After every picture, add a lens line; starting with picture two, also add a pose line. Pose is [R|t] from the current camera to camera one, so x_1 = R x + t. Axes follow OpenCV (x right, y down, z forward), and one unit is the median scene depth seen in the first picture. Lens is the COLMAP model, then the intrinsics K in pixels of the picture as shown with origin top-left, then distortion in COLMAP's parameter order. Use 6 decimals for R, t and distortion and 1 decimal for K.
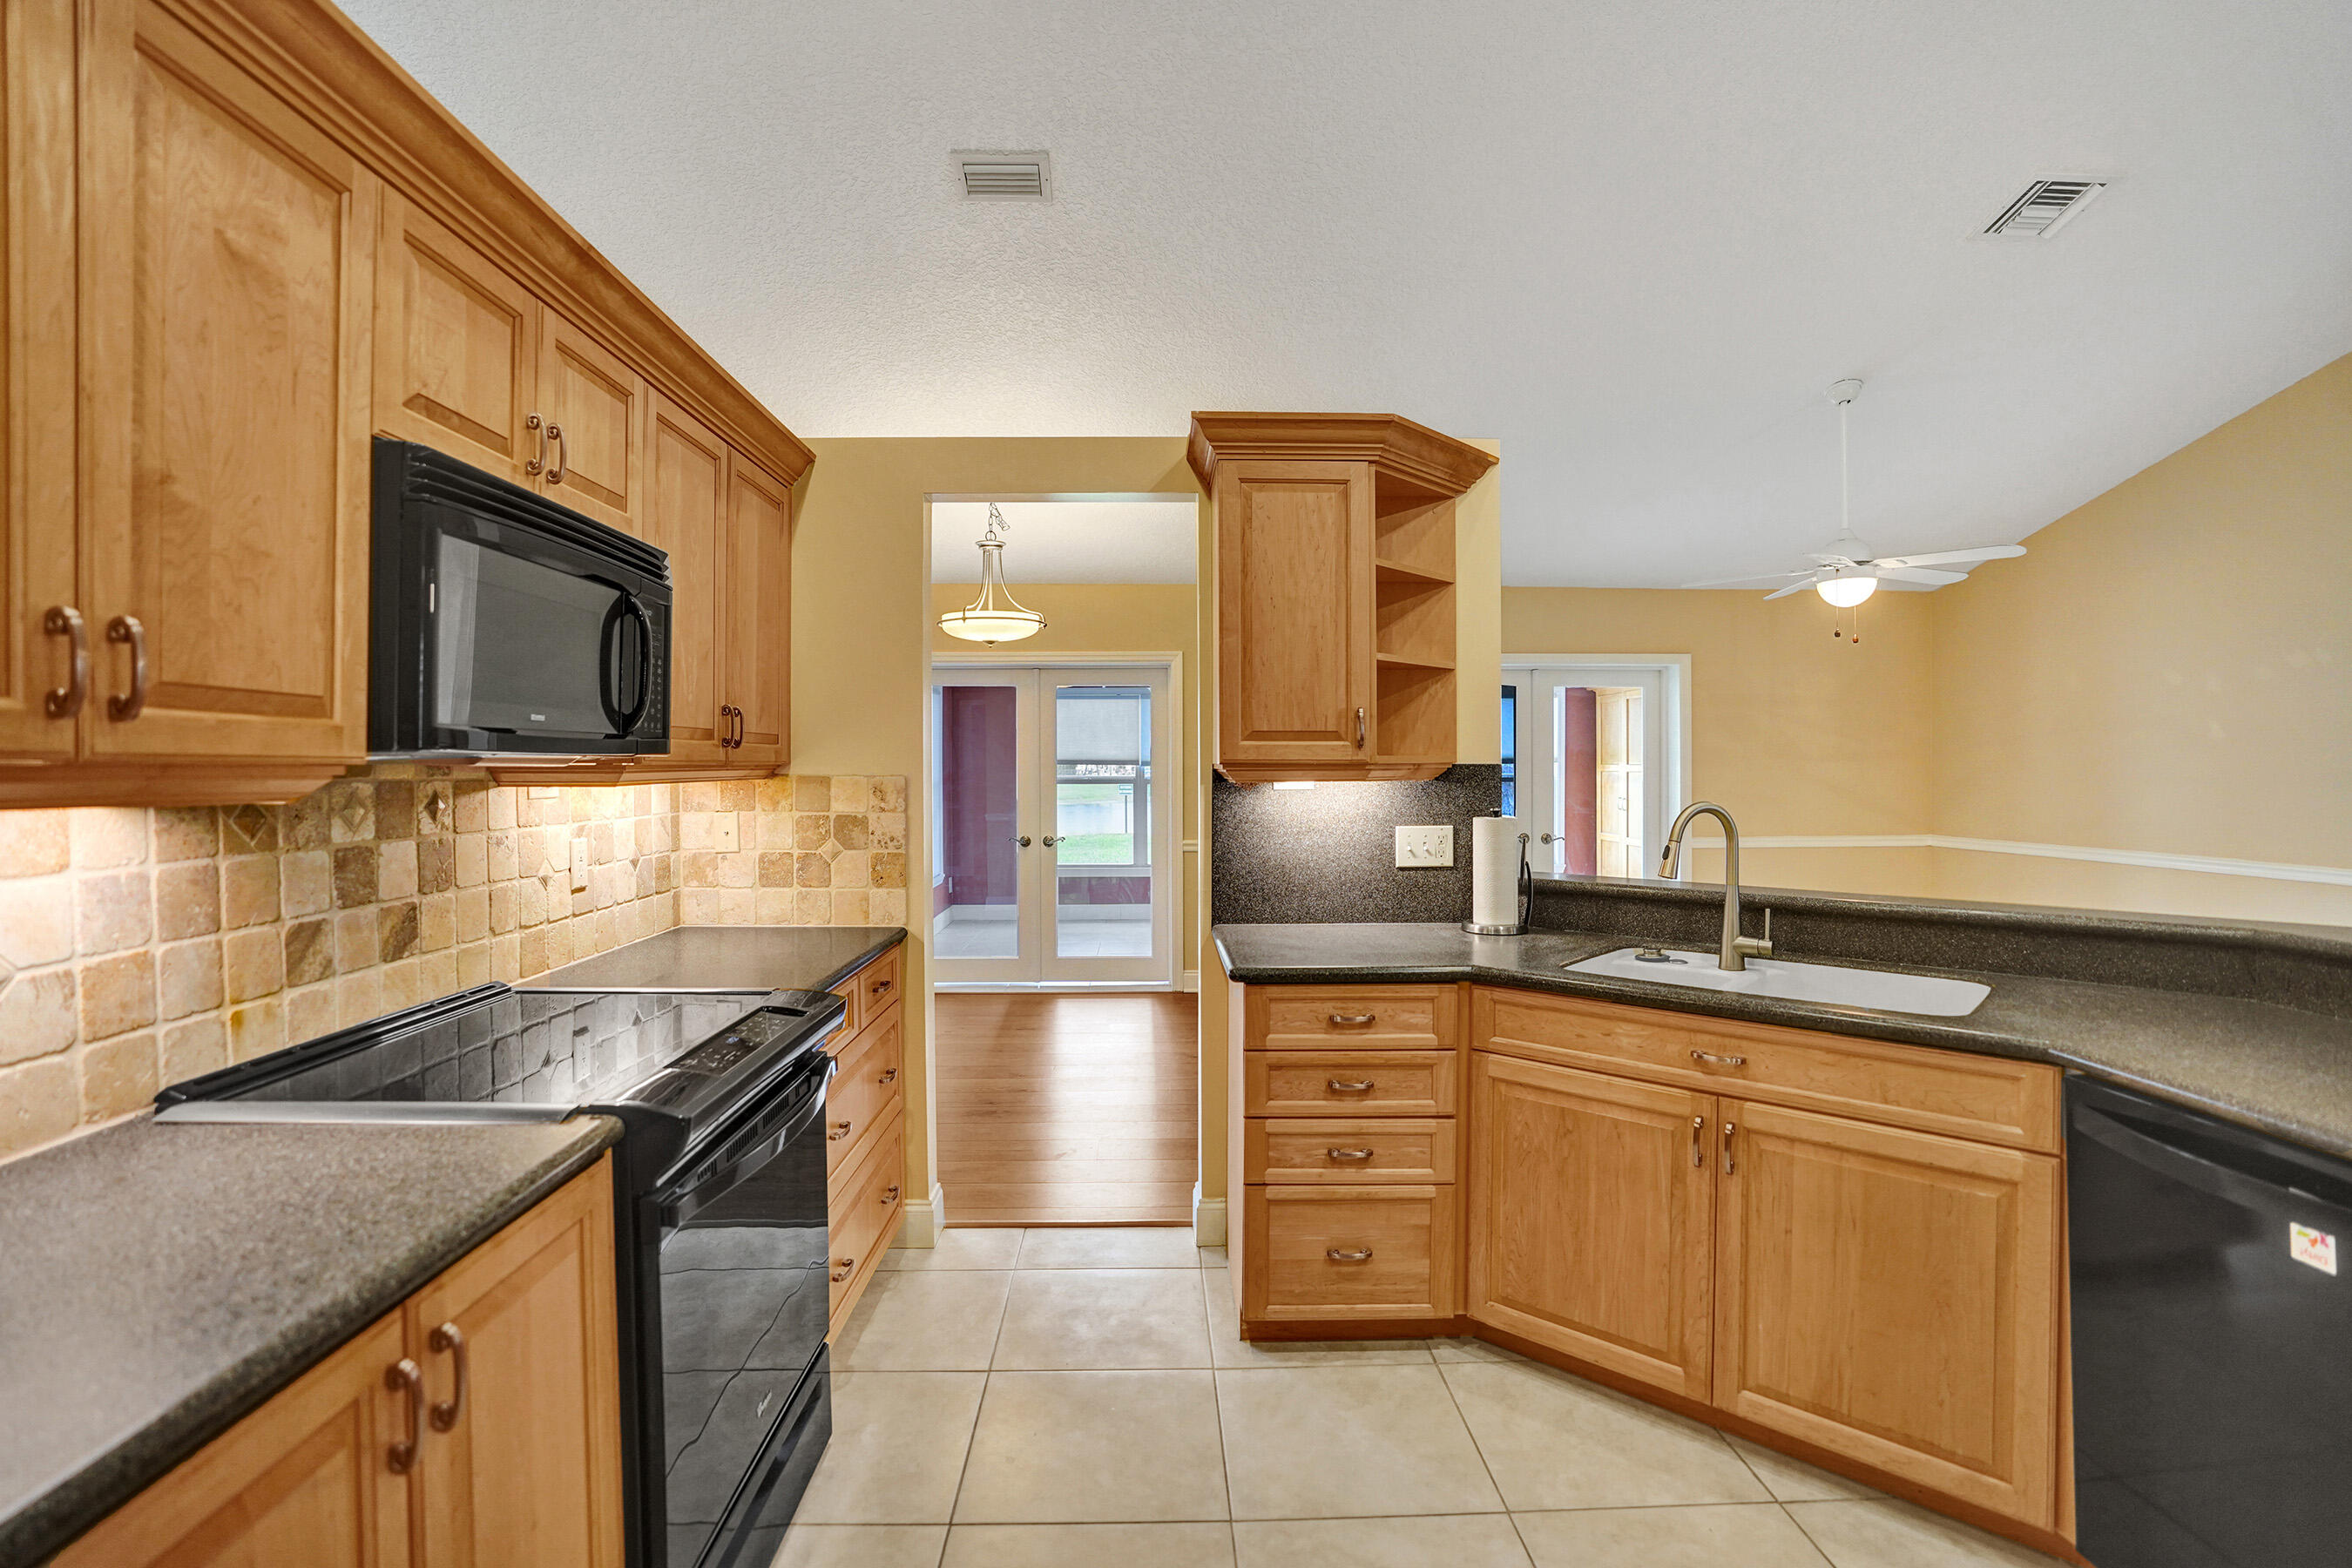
lens RADIAL K [[1116.7, 0, 1153.6], [0, 1116.7, 778.6], [0, 0, 1]] dist [-0.052250, 0.019307]
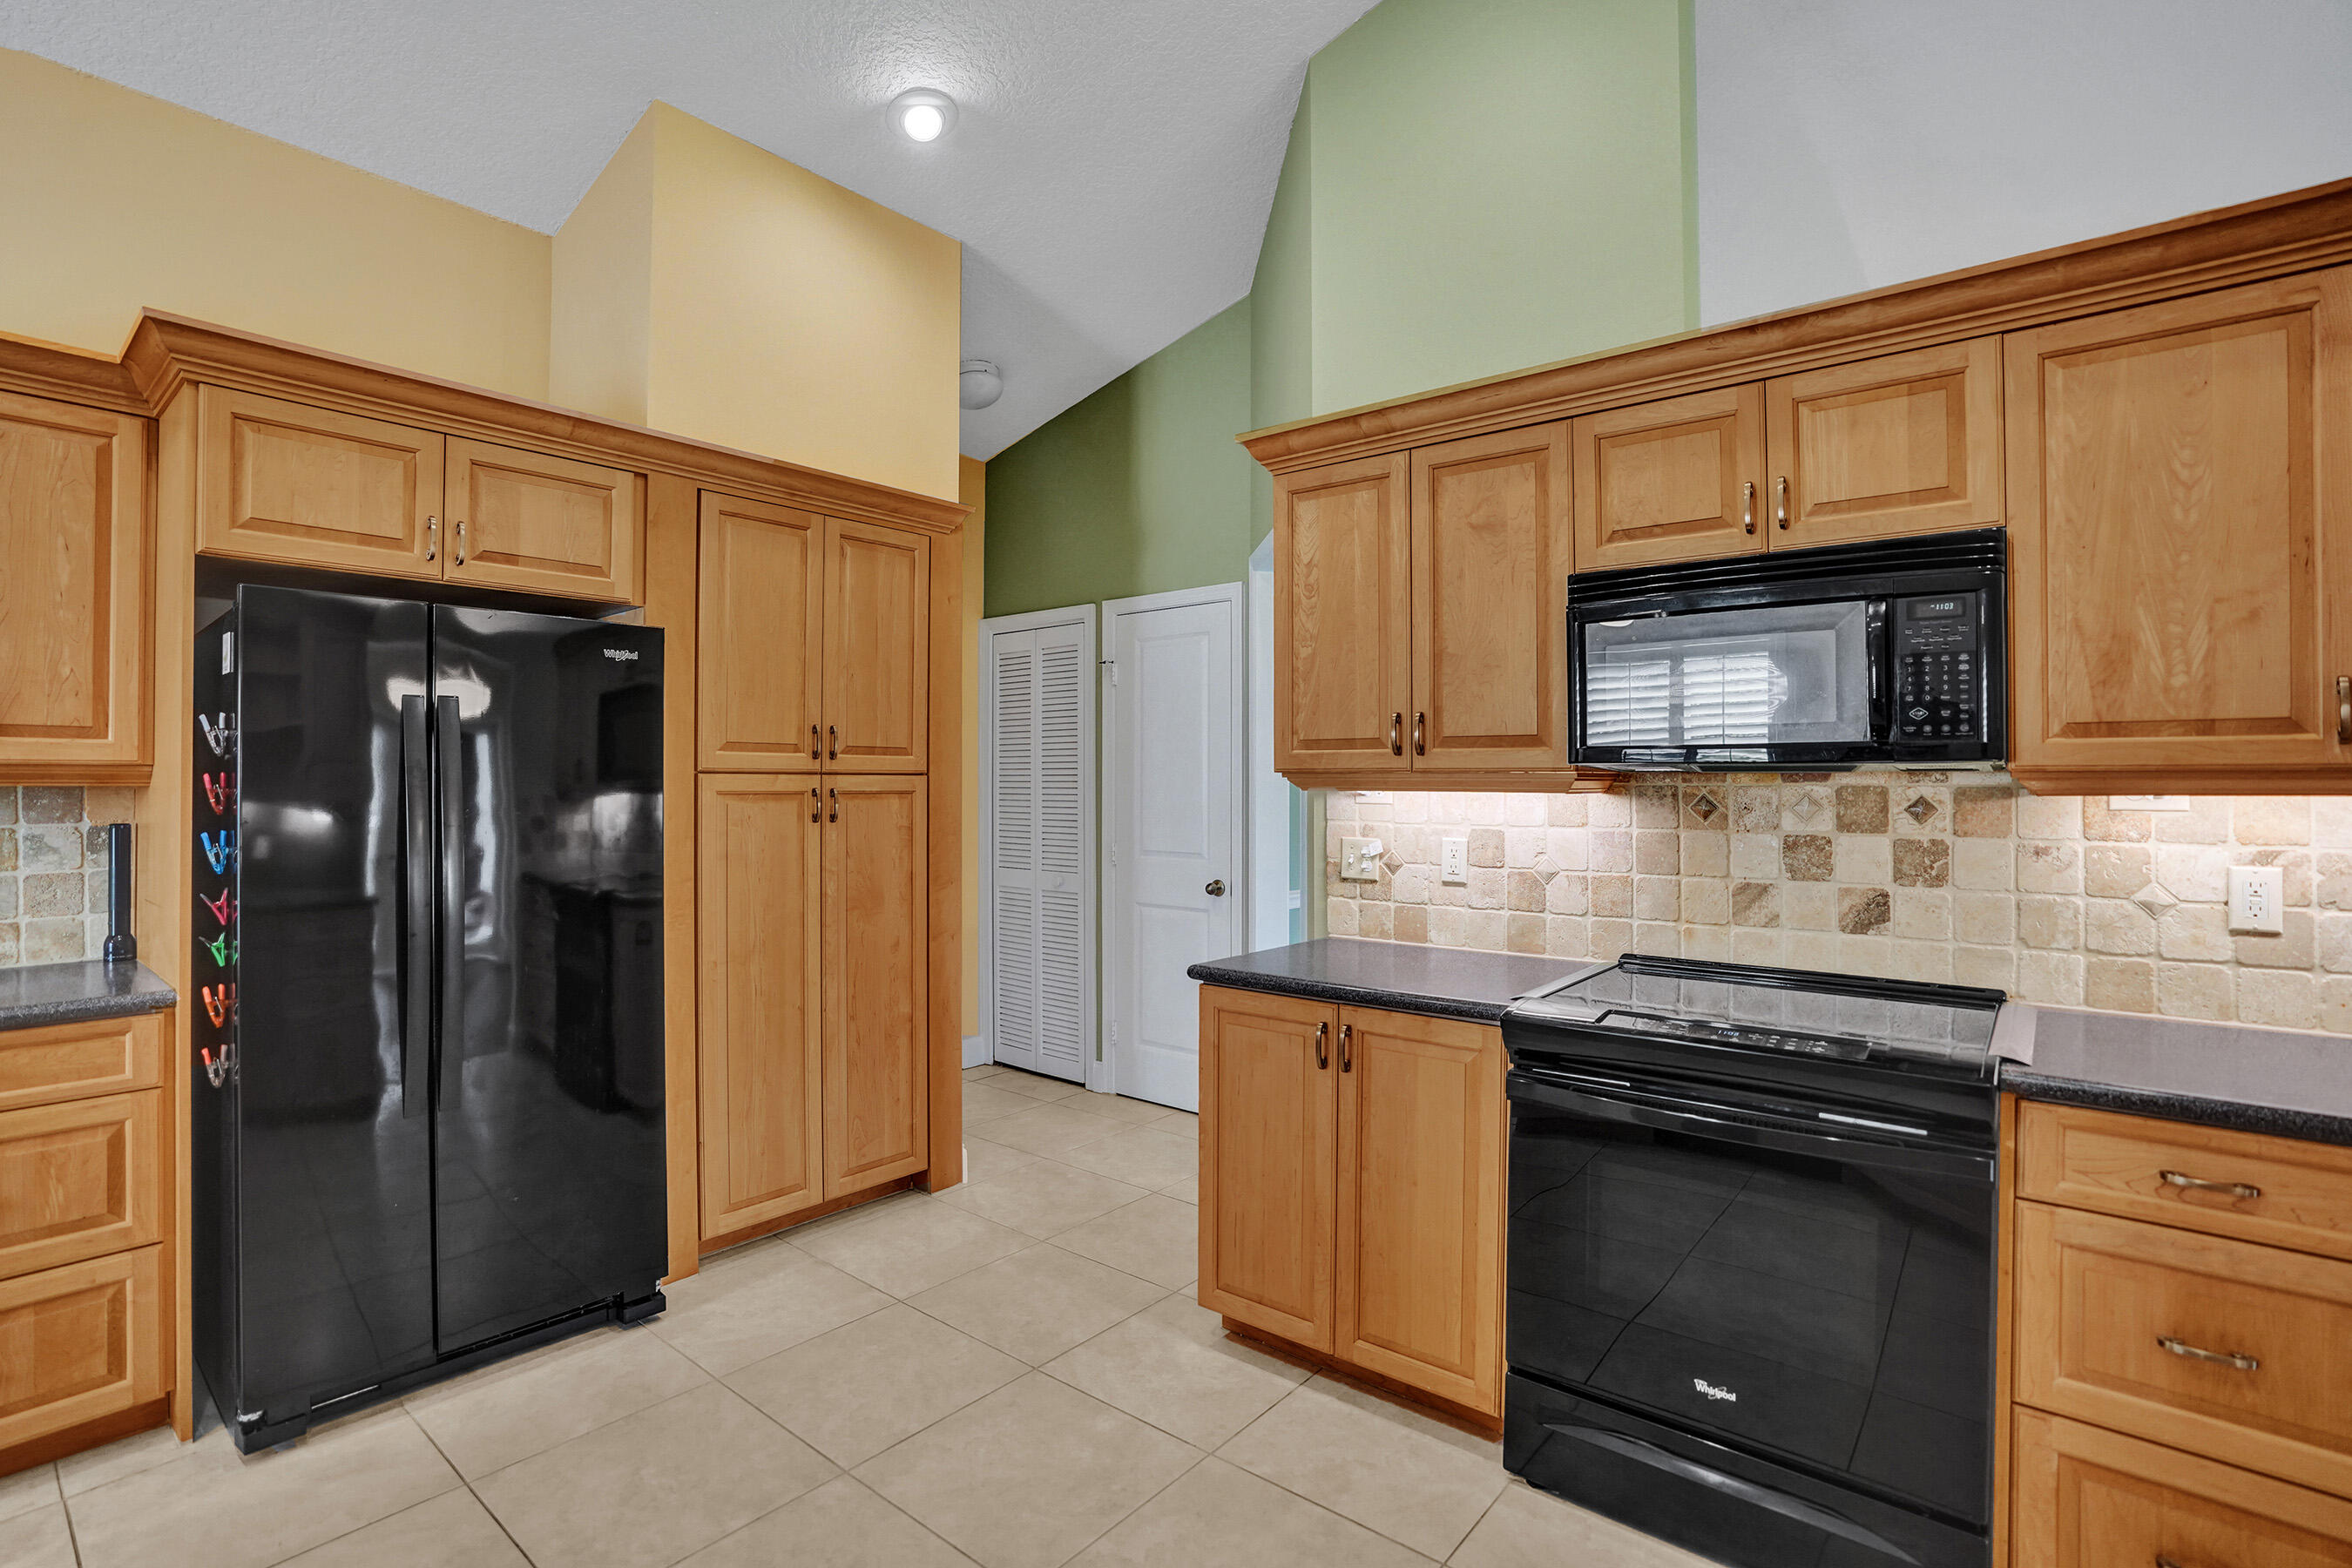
lens RADIAL K [[1116.7, 0, 1178.6], [0, 1116.7, 770.6], [0, 0, 1]] dist [-0.052250, 0.019307]
pose [[-0.645511, -0.000158, -0.763751, 0.984783], [-0.007516, 0.999953, 0.006145, -0.022036], [0.763714, 0.009707, -0.645482, 1.658797]]
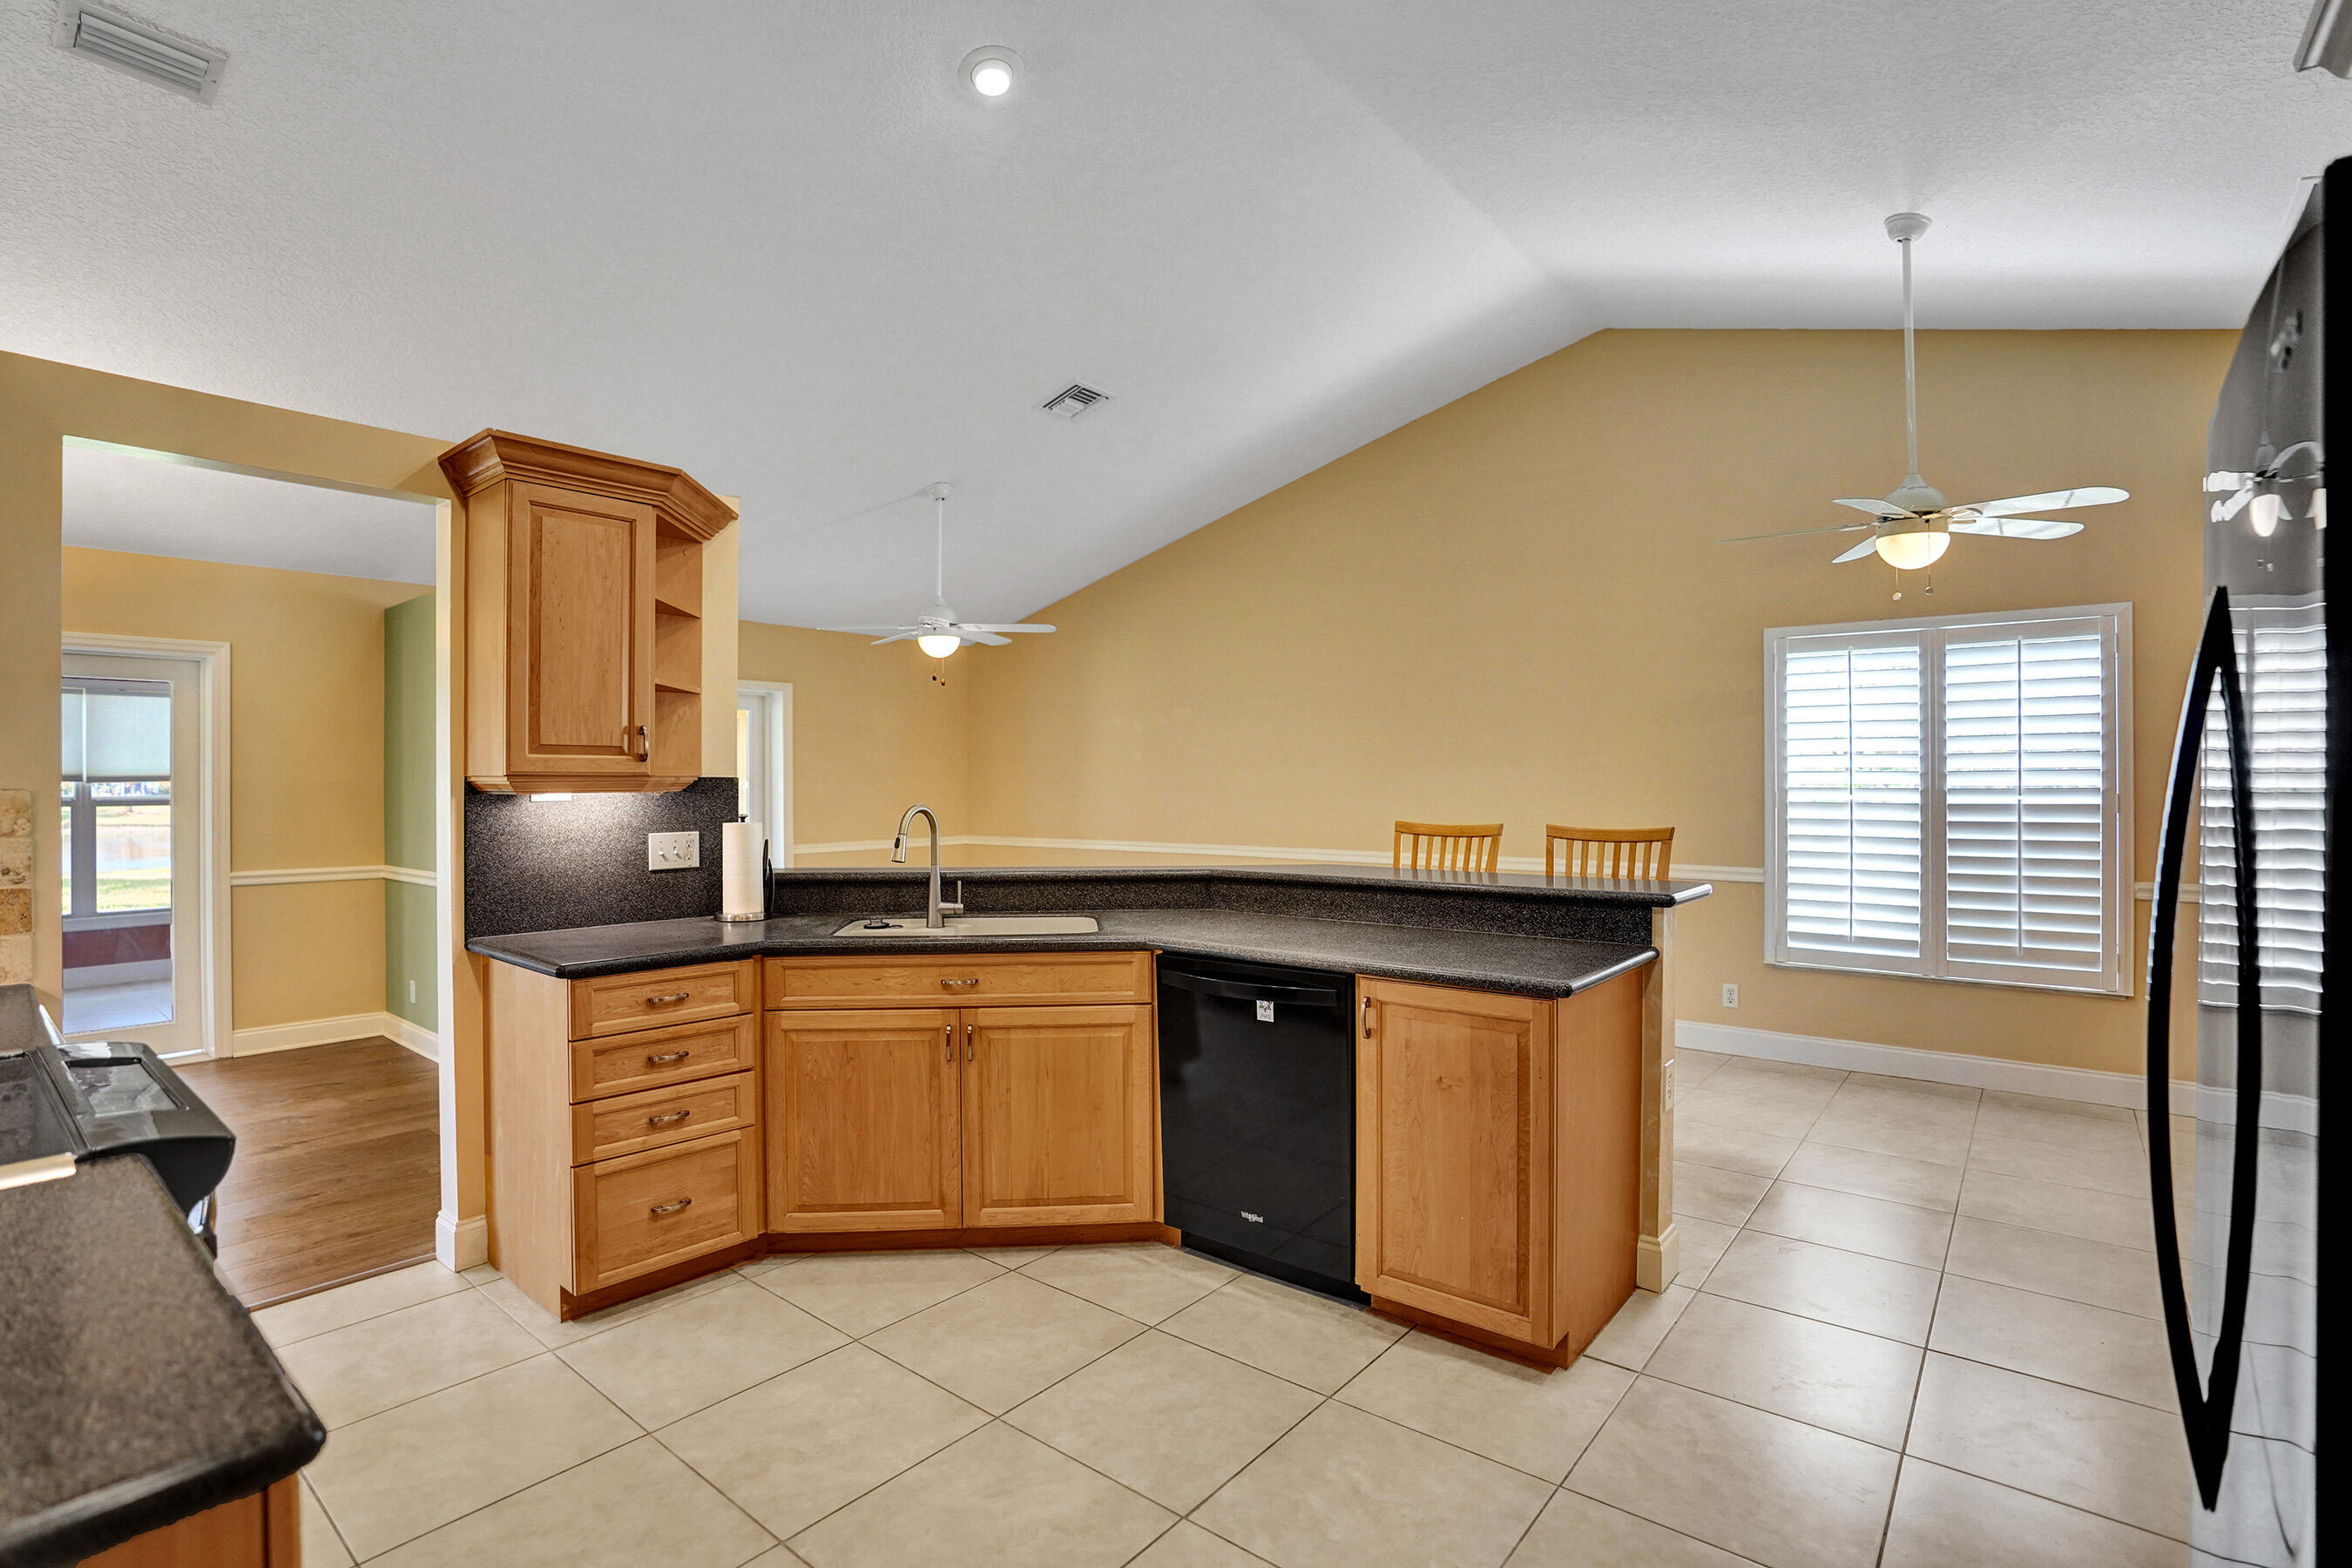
lens RADIAL K [[1116.7, 0, 1186.5], [0, 1116.7, 789.9], [0, 0, 1]] dist [-0.052250, 0.019307]
pose [[0.653283, -0.005406, 0.757094, -0.318068], [0.010215, 0.999946, -0.001675, 0.008743], [-0.757045, 0.008828, 0.653303, -0.138270]]
